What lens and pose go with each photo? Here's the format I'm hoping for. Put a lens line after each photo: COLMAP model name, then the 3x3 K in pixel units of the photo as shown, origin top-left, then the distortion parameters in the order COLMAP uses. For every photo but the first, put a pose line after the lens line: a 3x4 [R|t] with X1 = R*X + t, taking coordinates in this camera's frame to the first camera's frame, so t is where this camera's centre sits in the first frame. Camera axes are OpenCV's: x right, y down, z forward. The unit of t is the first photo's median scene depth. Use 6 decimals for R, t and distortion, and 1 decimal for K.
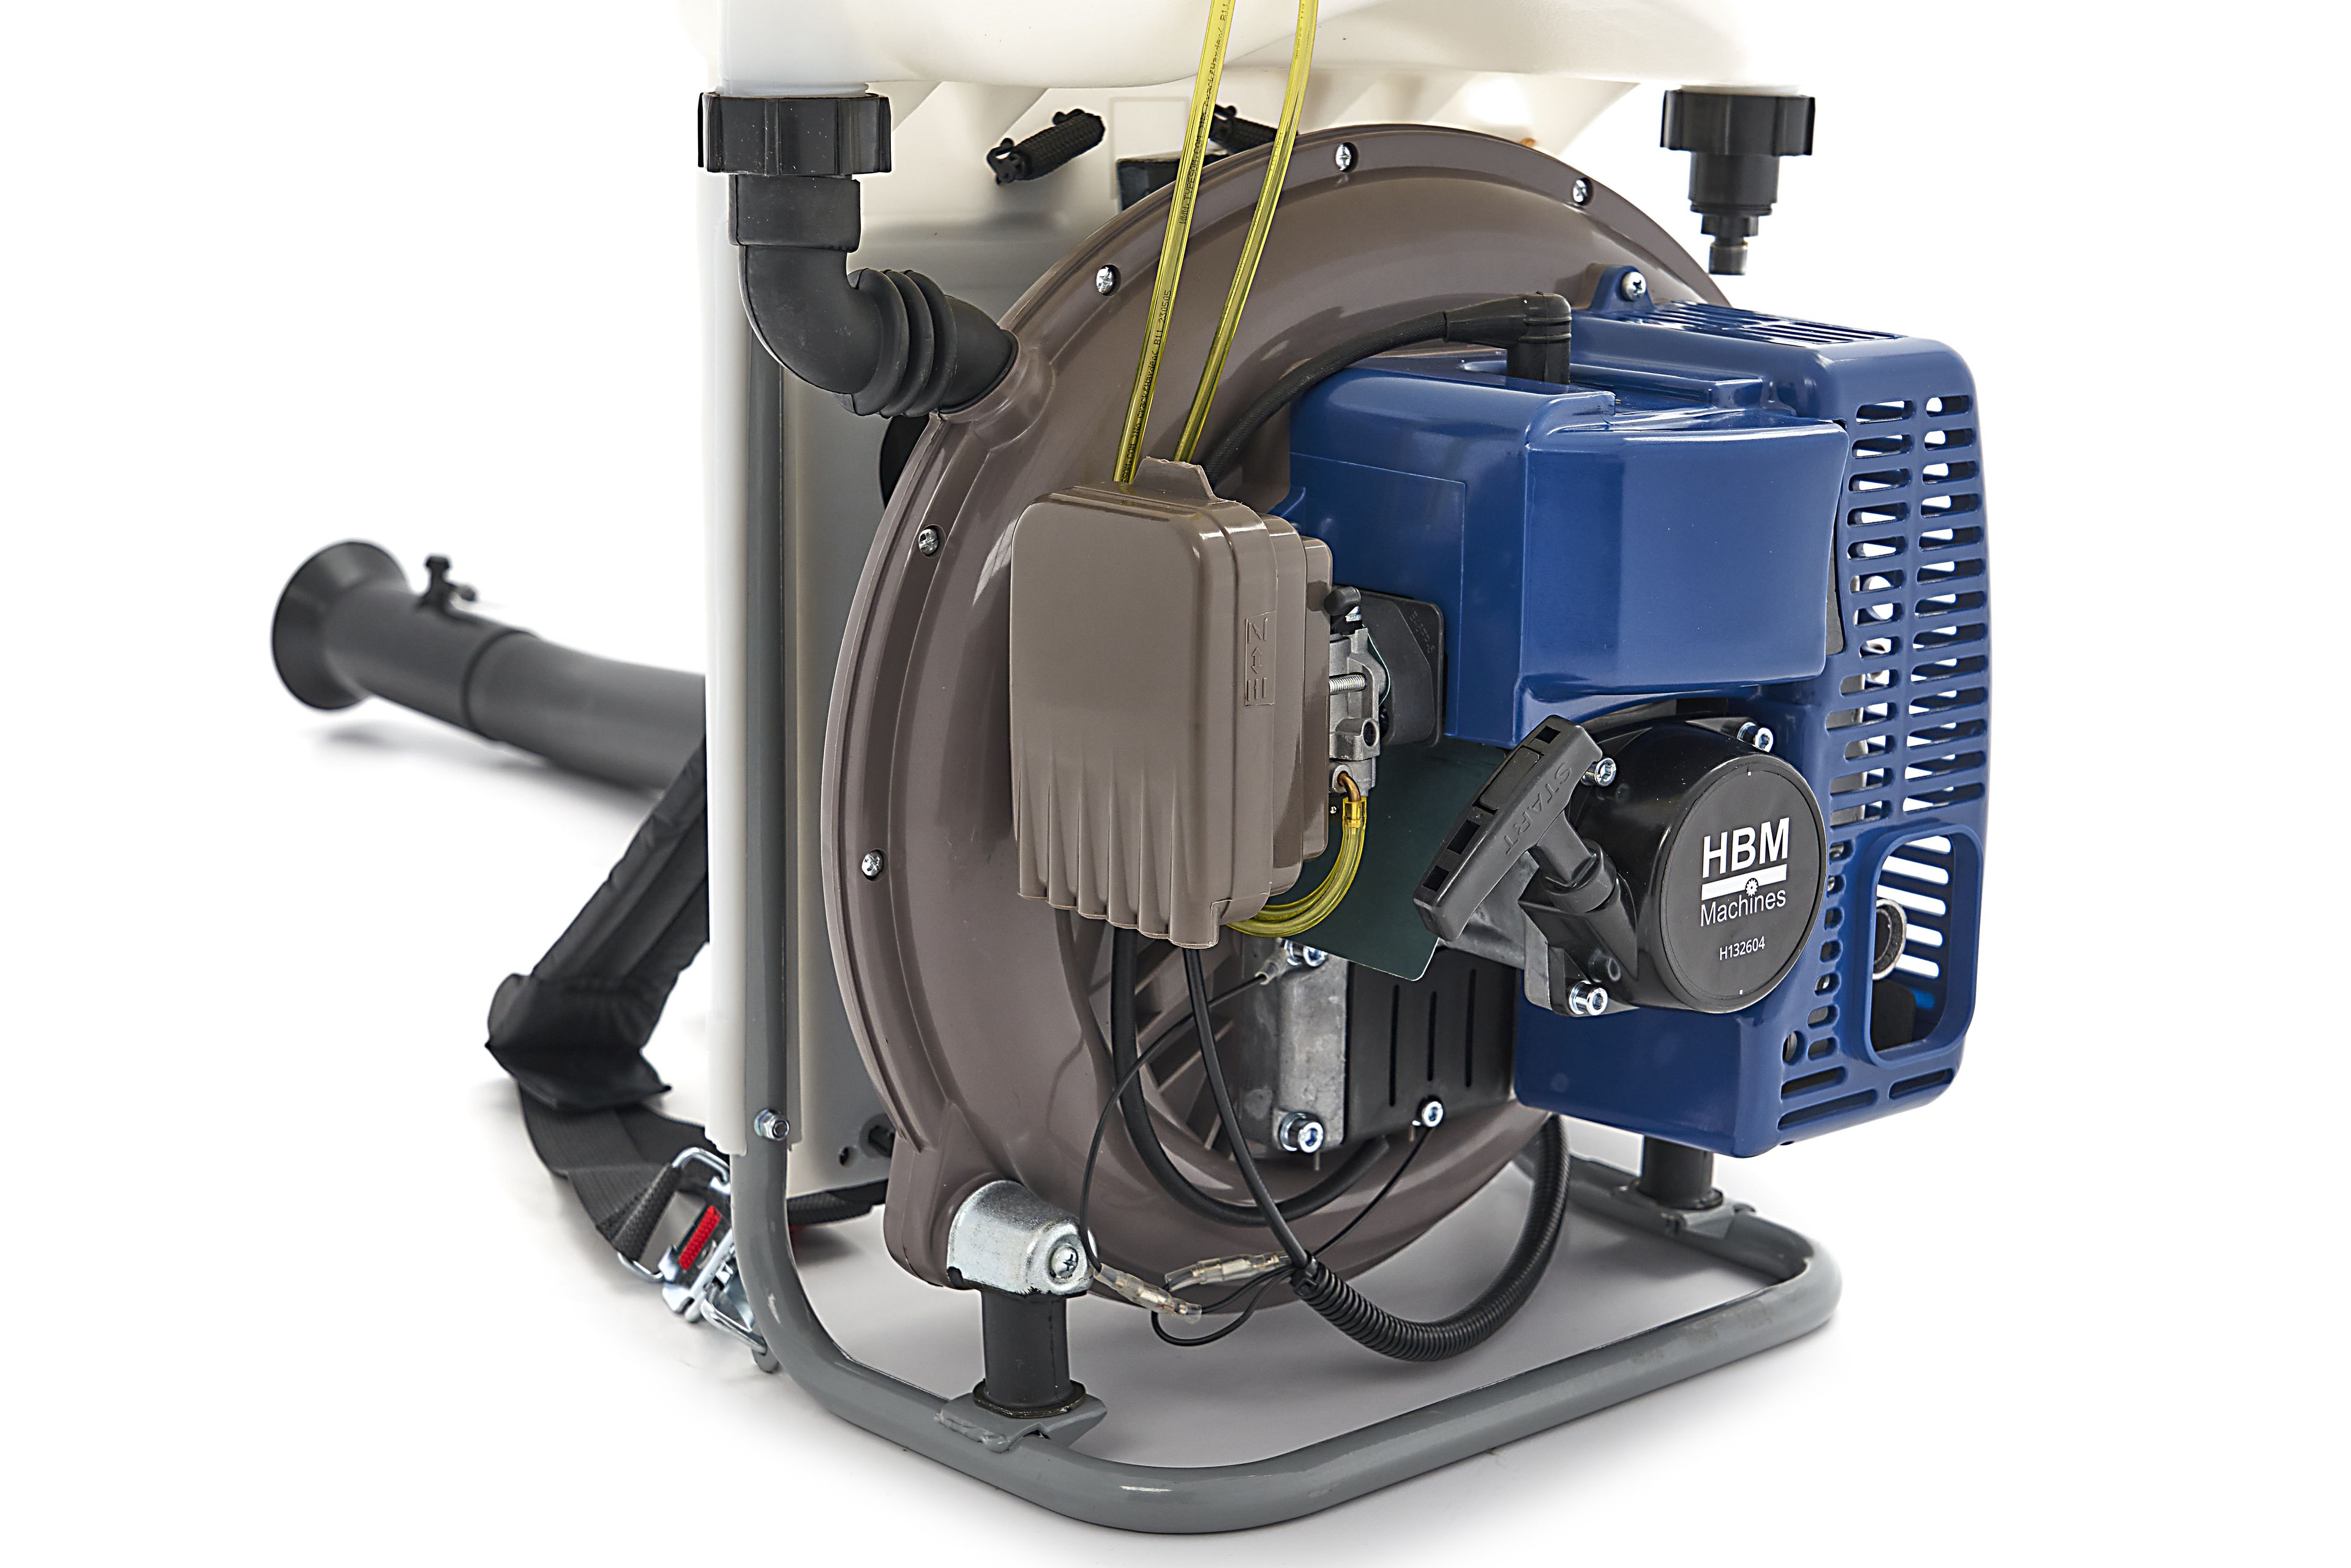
lens RADIAL K [[3620.2, 0, 1175.5], [0, 3620.2, 784.0], [0, 0, 1]] dist [0.040300, -0.056101]
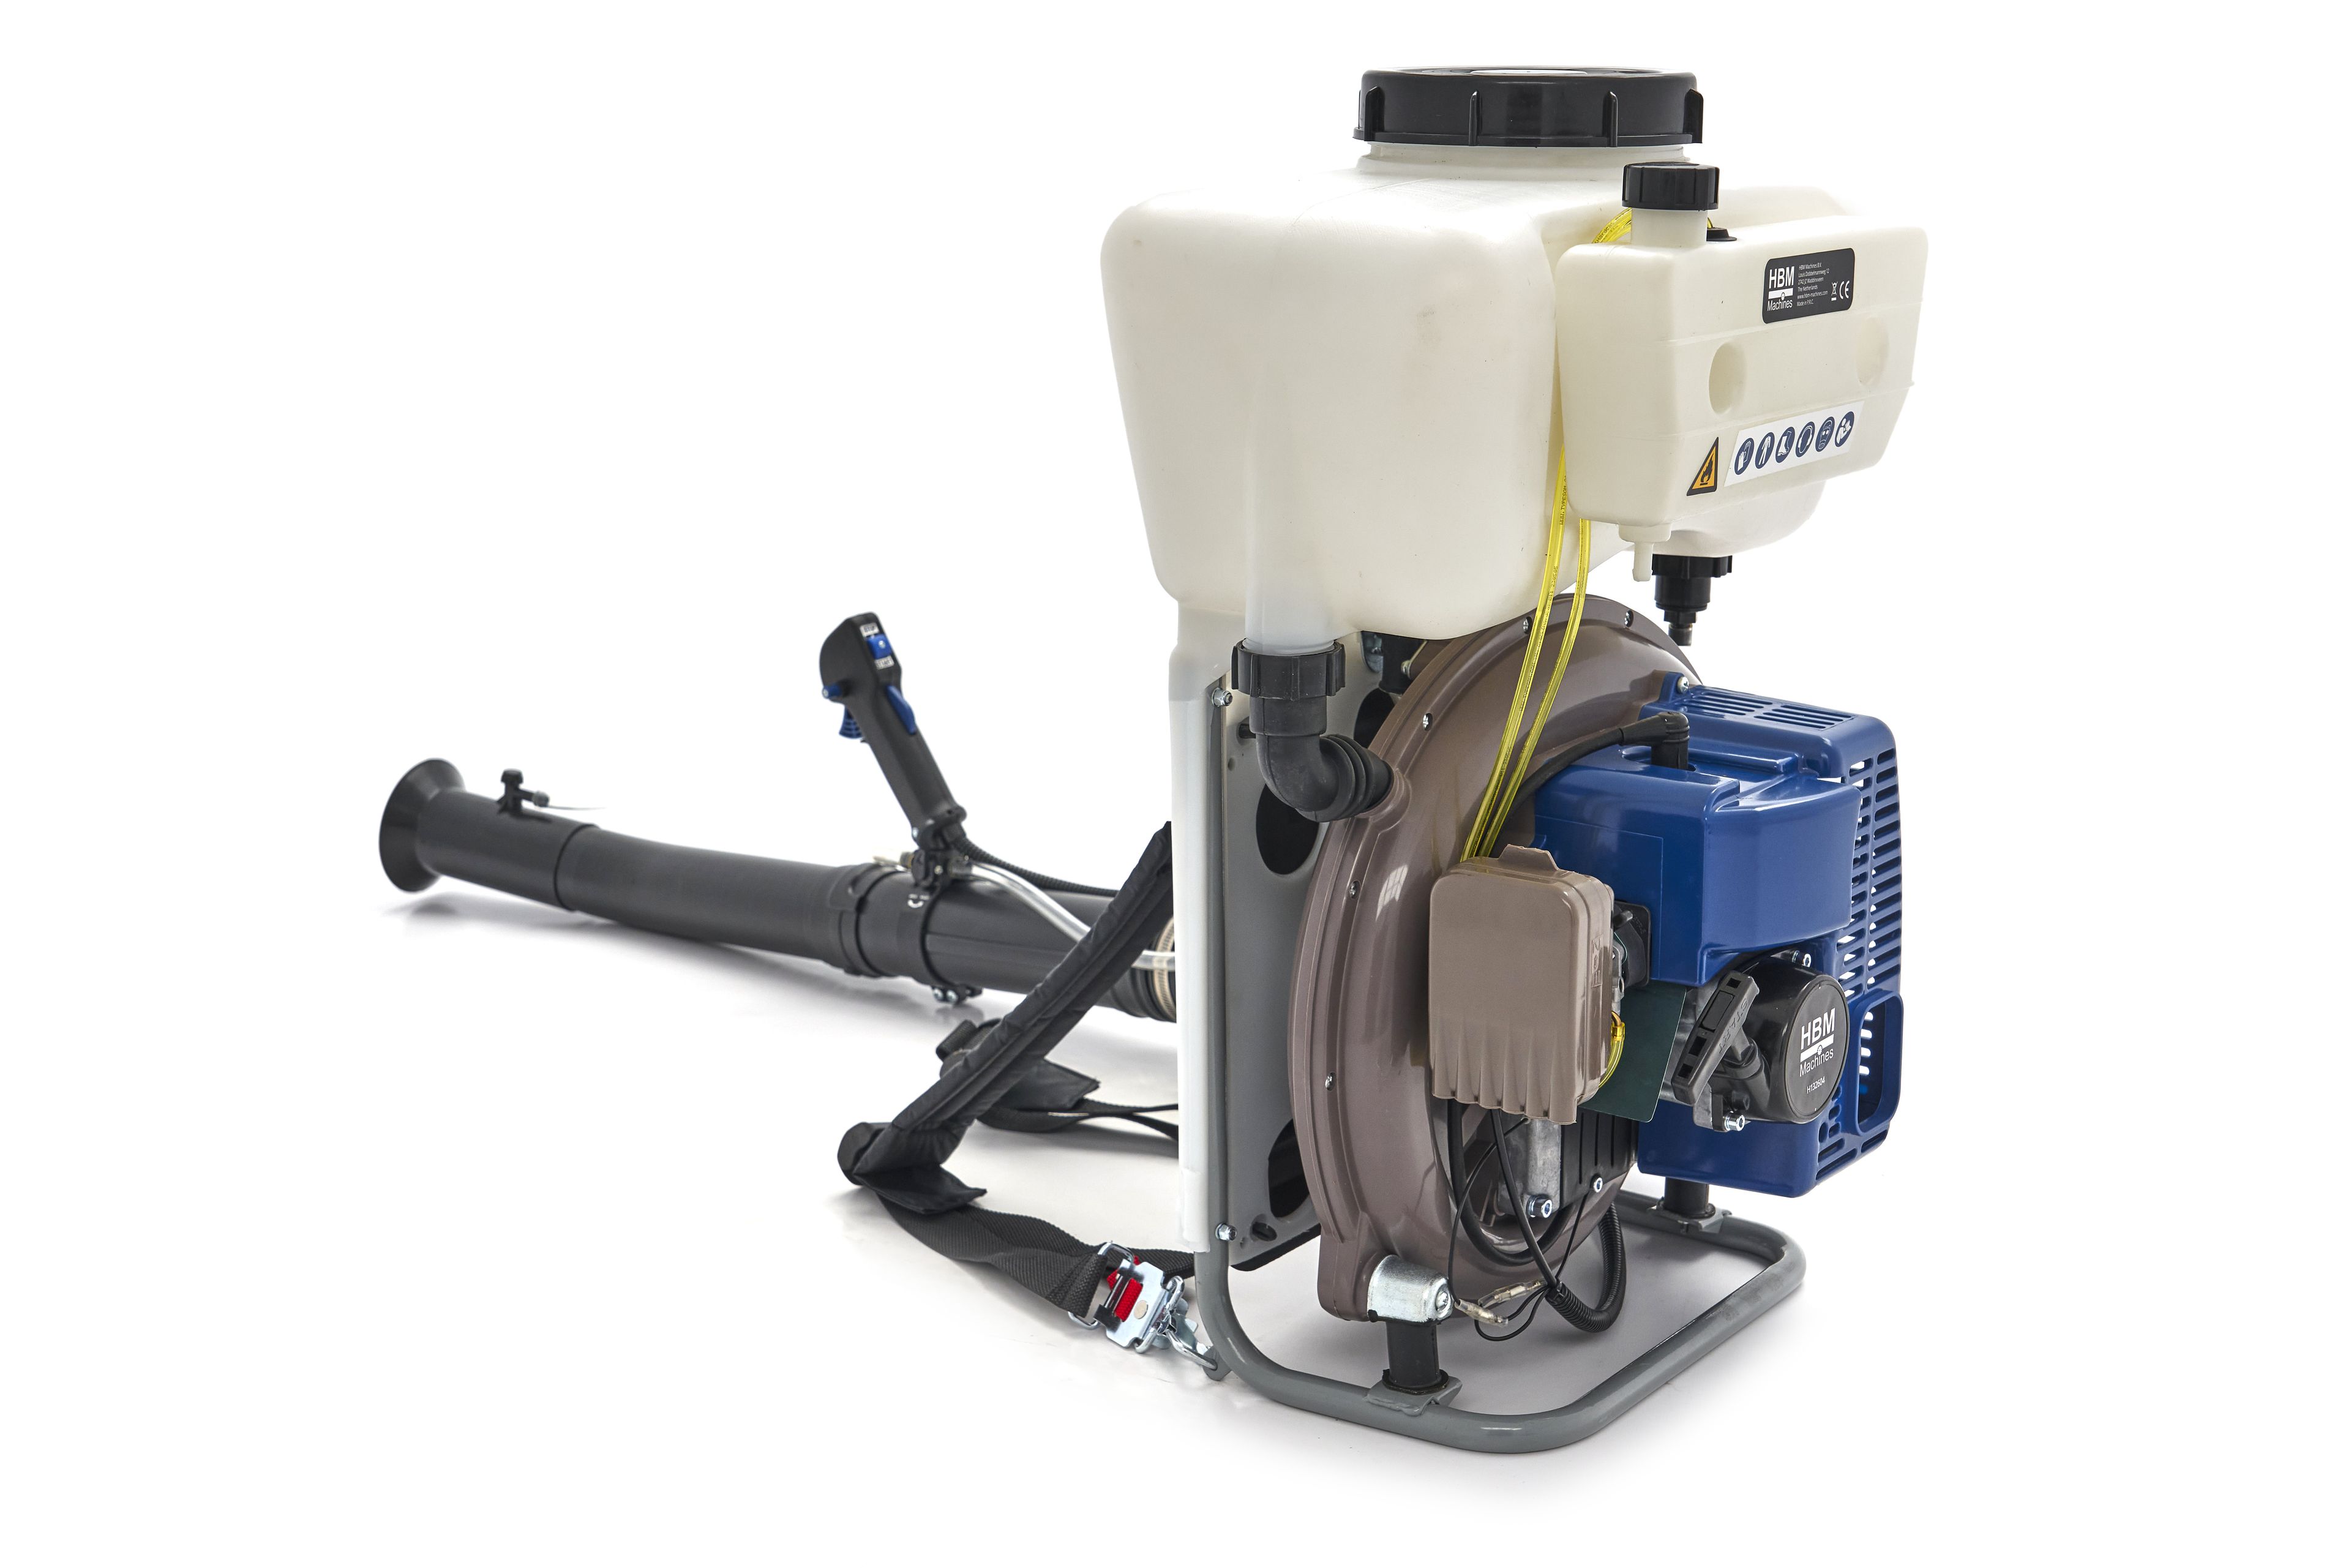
lens RADIAL K [[3300.3, 0, 1175.5], [0, 3300.3, 784.0], [0, 0, 1]] dist [0.012510, 0.010279]
pose [[0.974729, -0.070800, 0.211873, -0.452458], [0.065674, 0.997355, 0.031145, -0.162392], [-0.213517, -0.016443, 0.976801, -0.470936]]
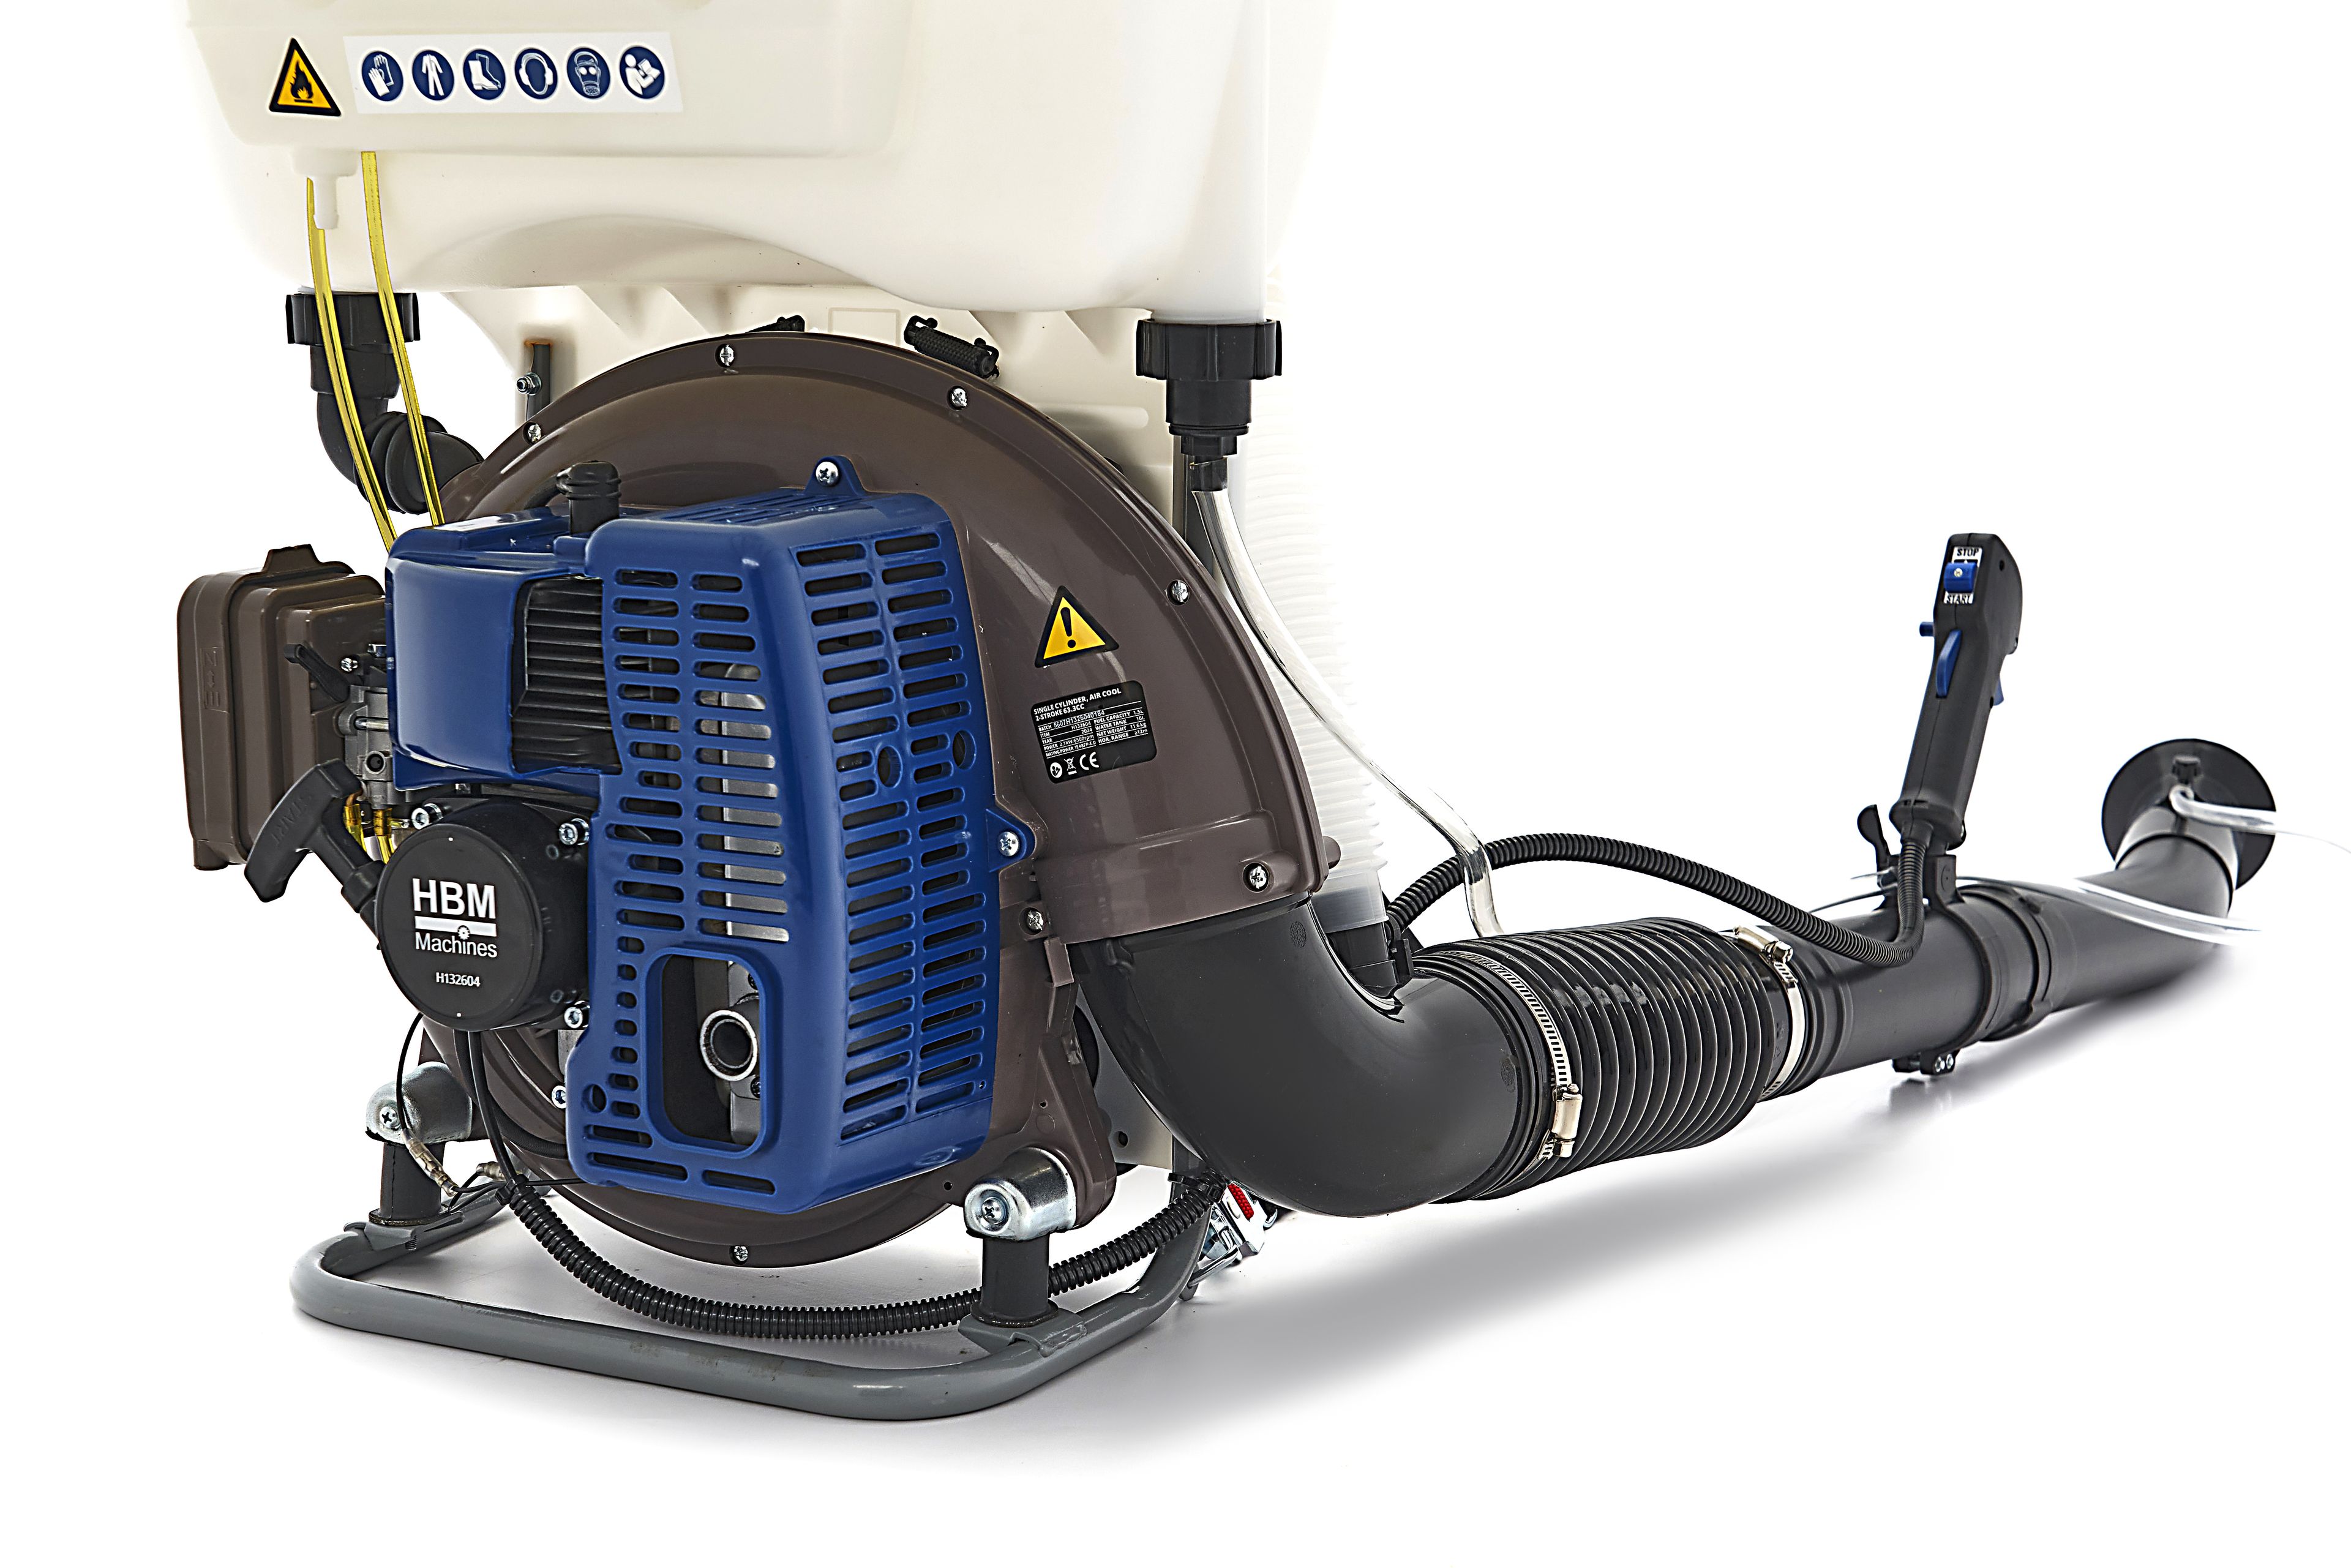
lens RADIAL K [[3620.2, 0, 1175.5], [0, 3620.2, 784.0], [0, 0, 1]] dist [0.040300, -0.056101]
pose [[0.350477, 0.137405, -0.926437, 1.332472], [-0.192391, 0.978646, 0.072366, -0.152243], [0.916598, 0.152876, 0.369429, 0.718151]]
